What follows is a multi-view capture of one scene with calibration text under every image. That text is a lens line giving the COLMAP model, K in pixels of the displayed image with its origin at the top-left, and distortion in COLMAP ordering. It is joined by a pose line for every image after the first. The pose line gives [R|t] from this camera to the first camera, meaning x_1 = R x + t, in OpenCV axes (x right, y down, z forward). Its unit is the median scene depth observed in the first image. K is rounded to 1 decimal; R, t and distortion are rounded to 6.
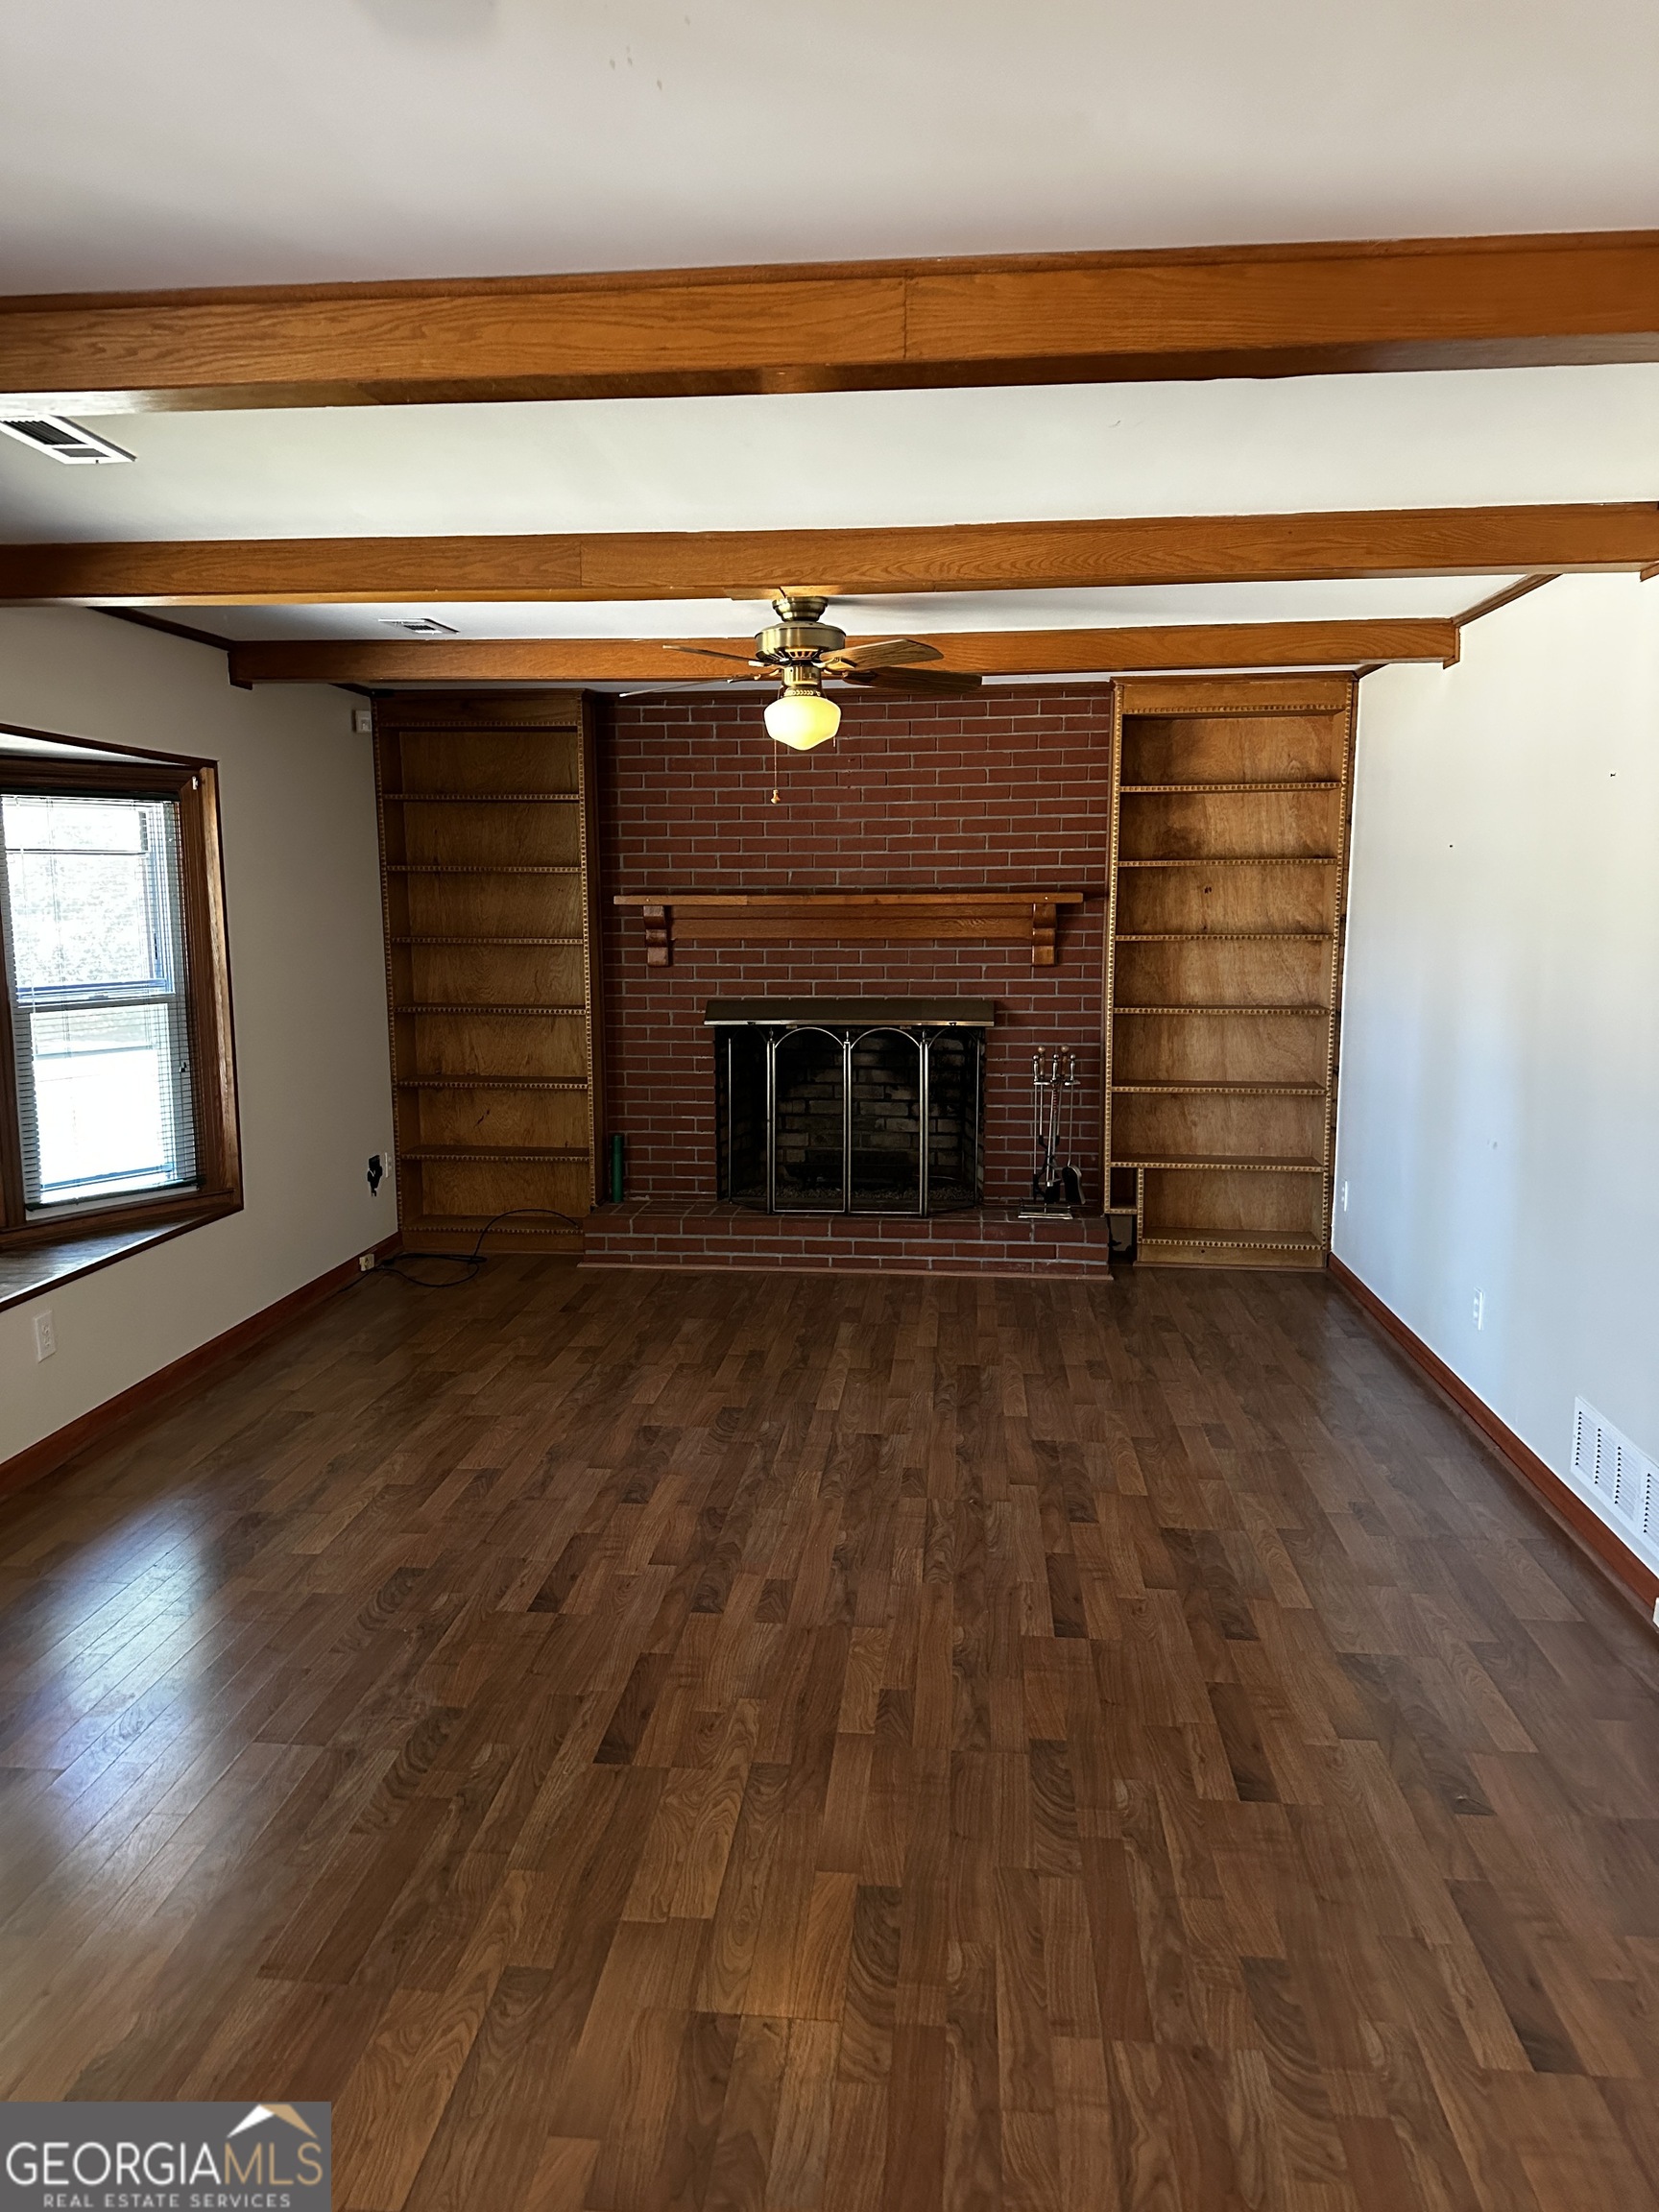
lens RADIAL K [[1542.3, 0, 815.2], [0, 1542.3, 1098.8], [0, 0, 1]] dist [0.097682, -0.127671]
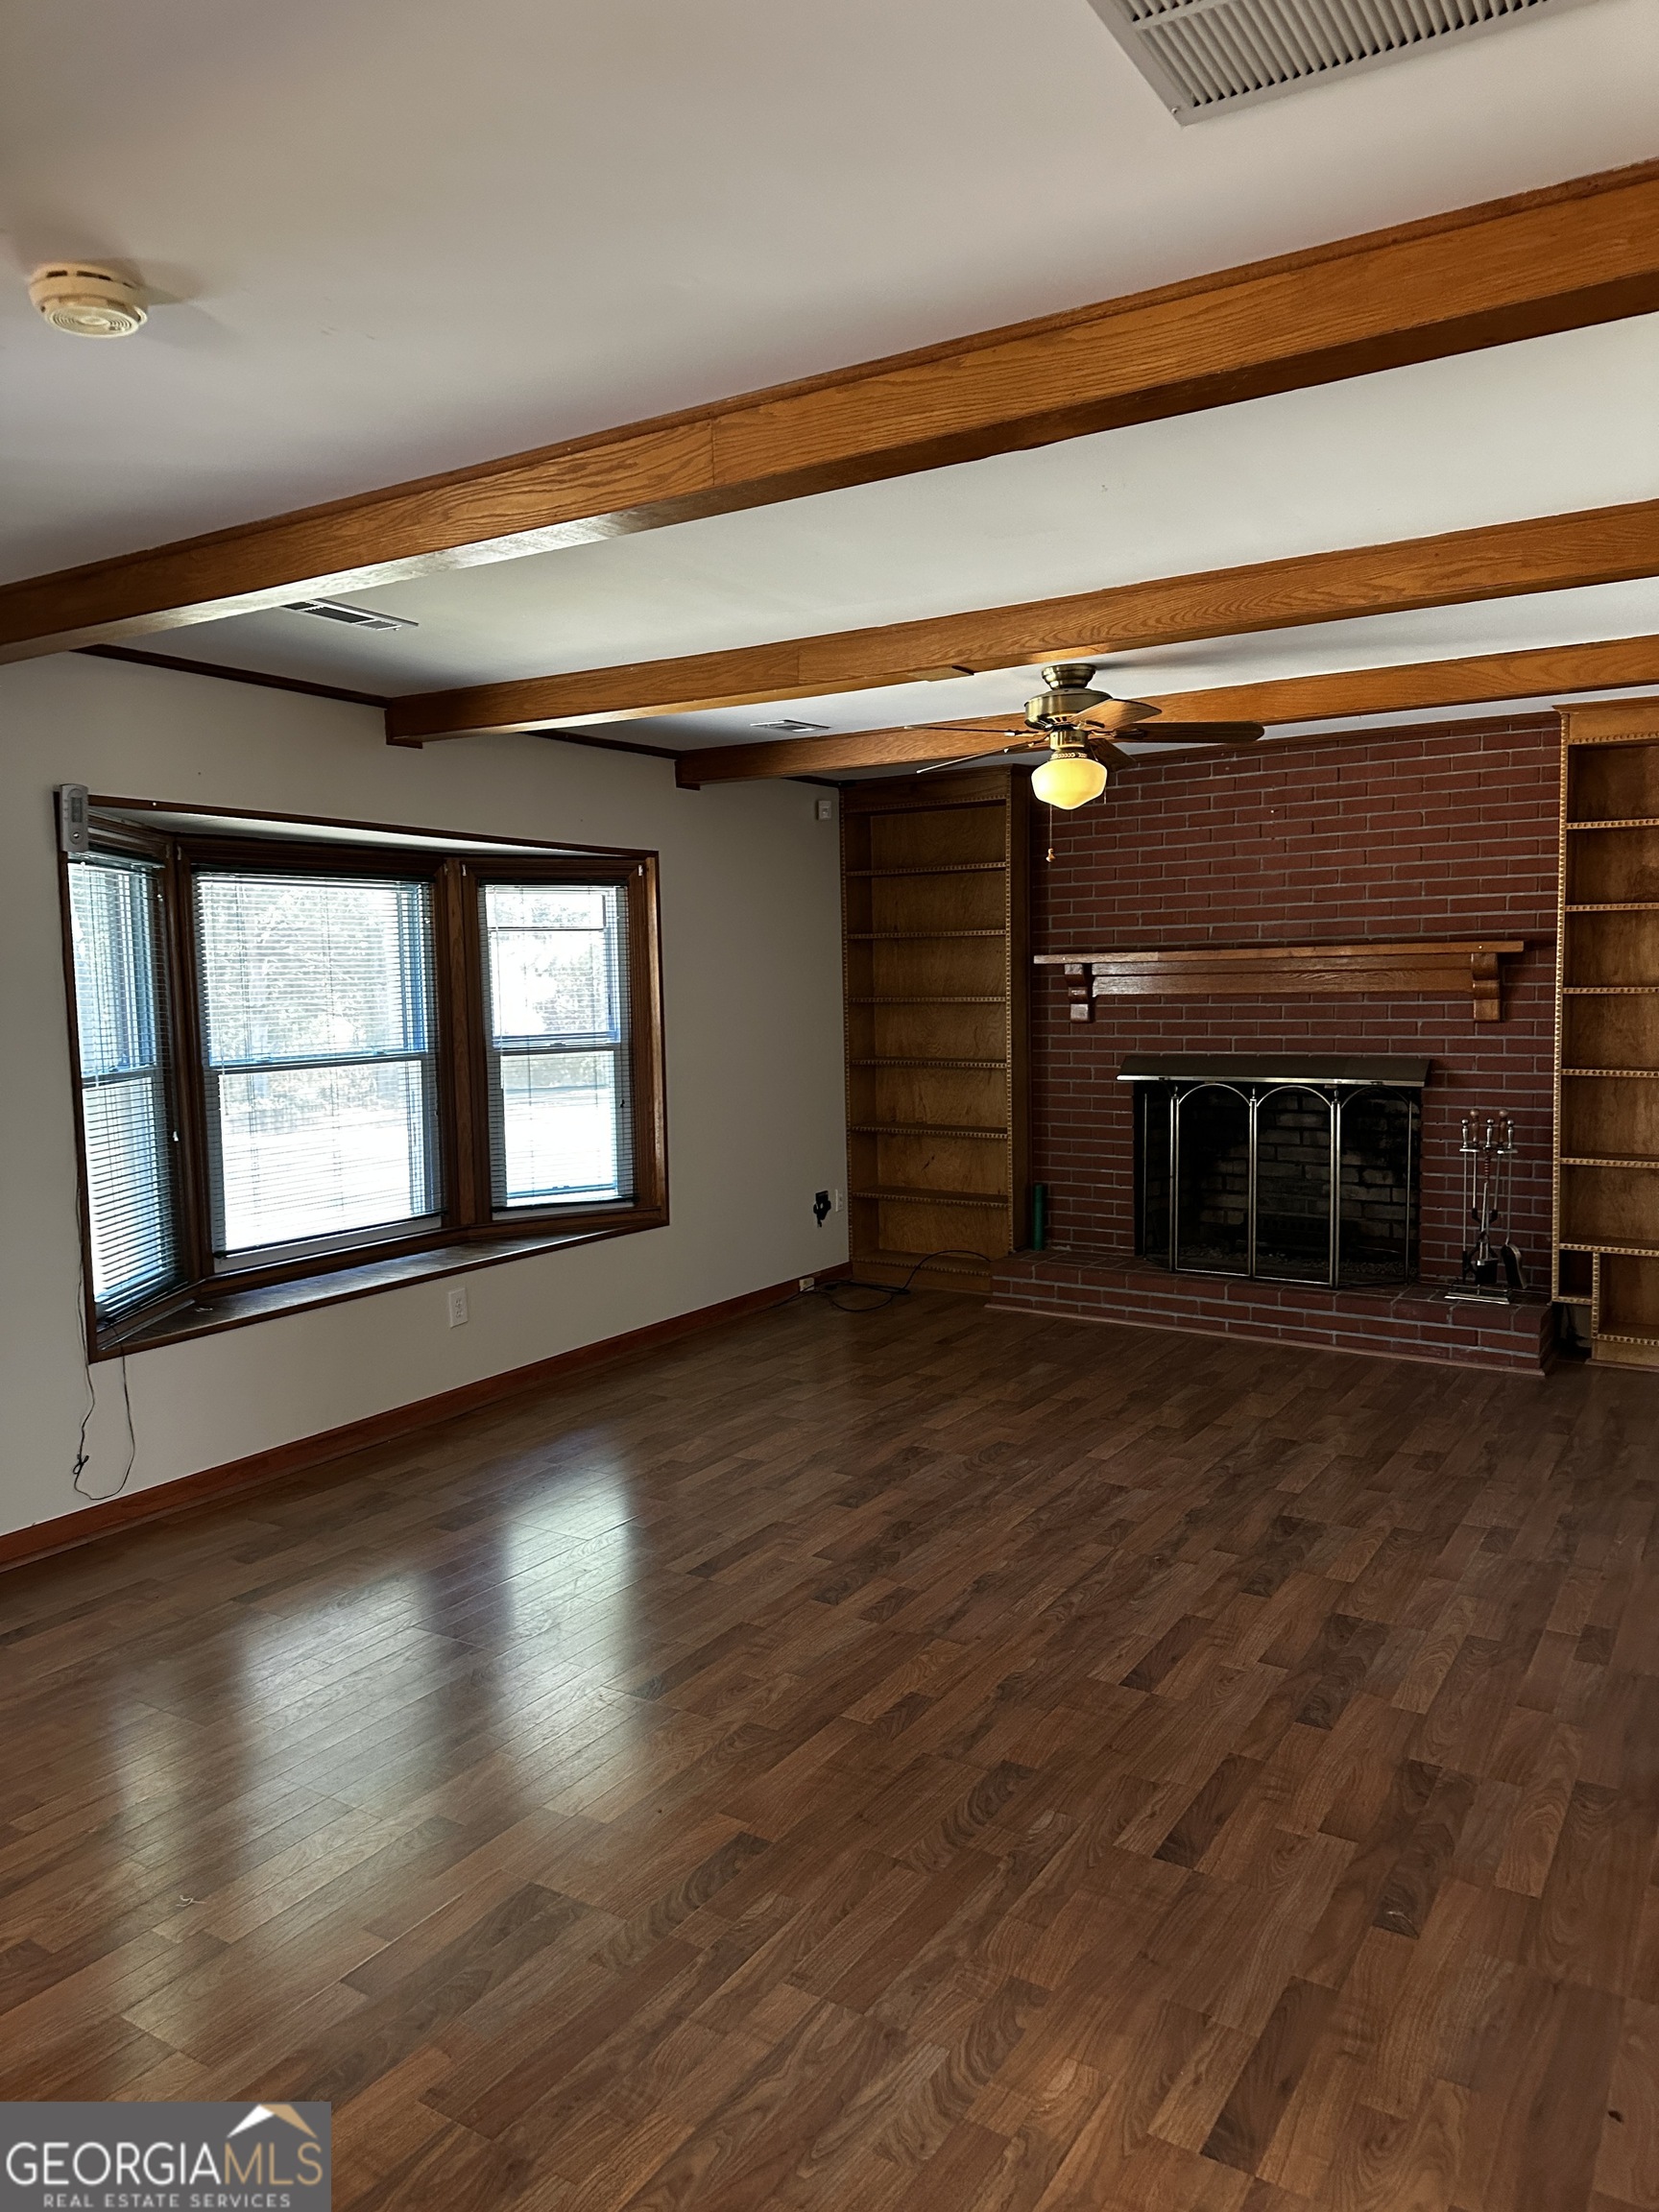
lens RADIAL K [[1542.3, 0, 815.7], [0, 1542.3, 1101.9], [0, 0, 1]] dist [0.097682, -0.127671]
pose [[0.890322, 0.026124, -0.454581, 0.269903], [-0.045017, 0.998512, -0.030786, 0.008589], [0.453100, 0.047874, 0.890173, 0.005570]]
